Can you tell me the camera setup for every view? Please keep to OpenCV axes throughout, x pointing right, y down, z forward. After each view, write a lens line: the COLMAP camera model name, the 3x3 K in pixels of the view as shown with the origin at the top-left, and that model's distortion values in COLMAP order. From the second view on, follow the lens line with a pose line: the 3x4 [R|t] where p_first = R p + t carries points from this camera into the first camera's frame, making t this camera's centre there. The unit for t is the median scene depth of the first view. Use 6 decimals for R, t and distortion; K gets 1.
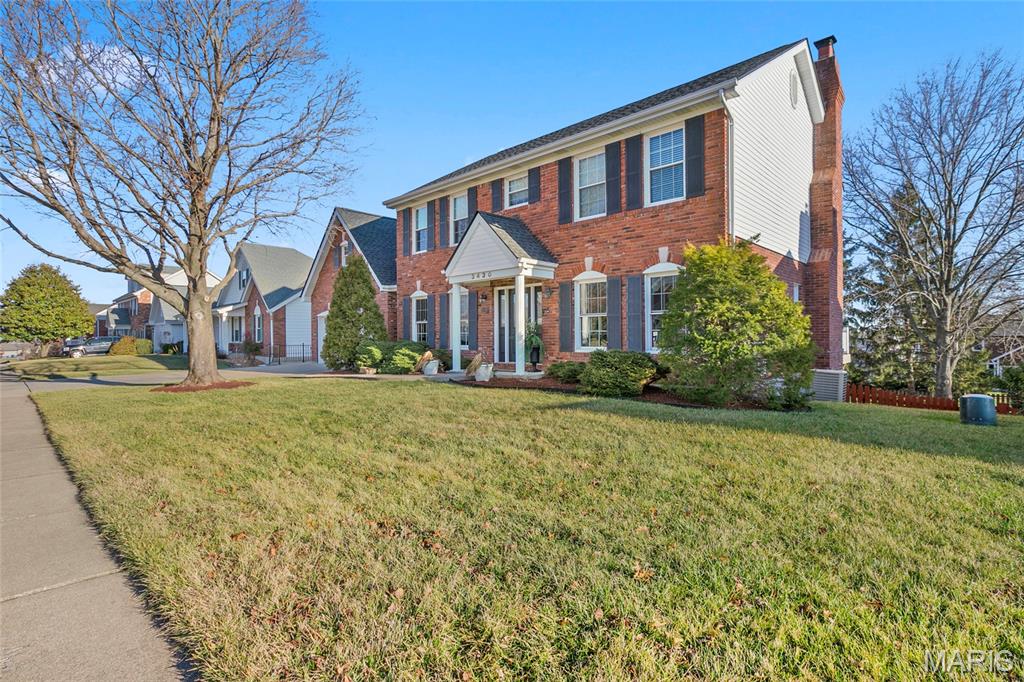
lens RADIAL K [[534.3, 0, 470.4], [0, 534.3, 338.7], [0, 0, 1]] dist [-0.034778, -0.000152]
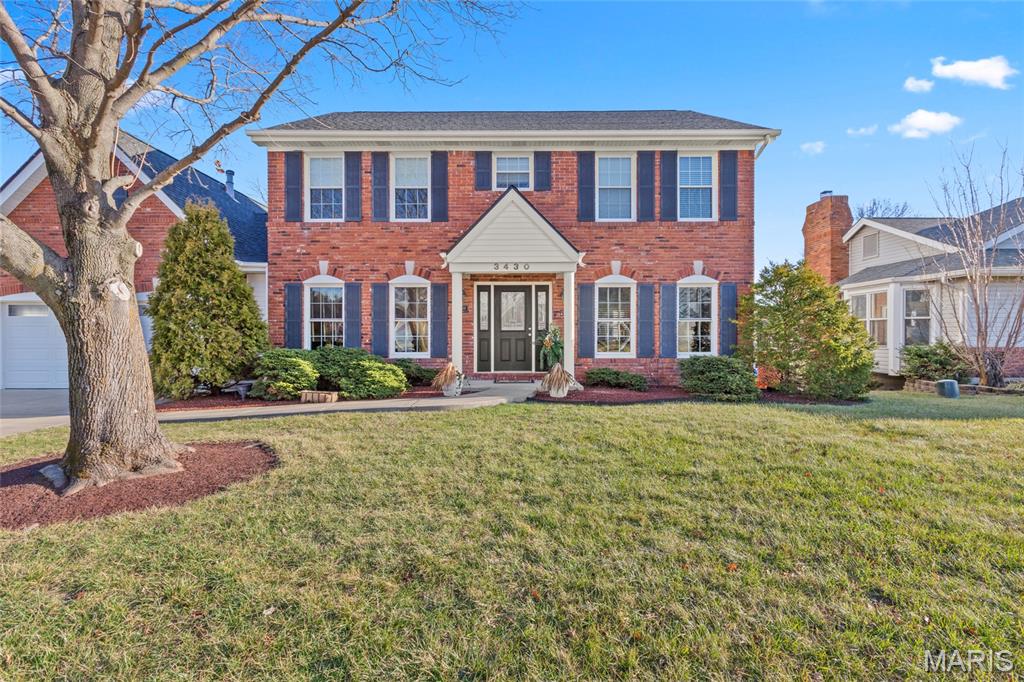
lens RADIAL K [[454.1, 0, 510.2], [0, 454.1, 338.2], [0, 0, 1]] dist [-0.000728, 0.000085]
pose [[0.665742, 0.010009, 0.746115, -0.511845], [-0.000249, 0.999913, -0.013192, -0.000404], [-0.746182, 0.008597, 0.665687, 0.580684]]
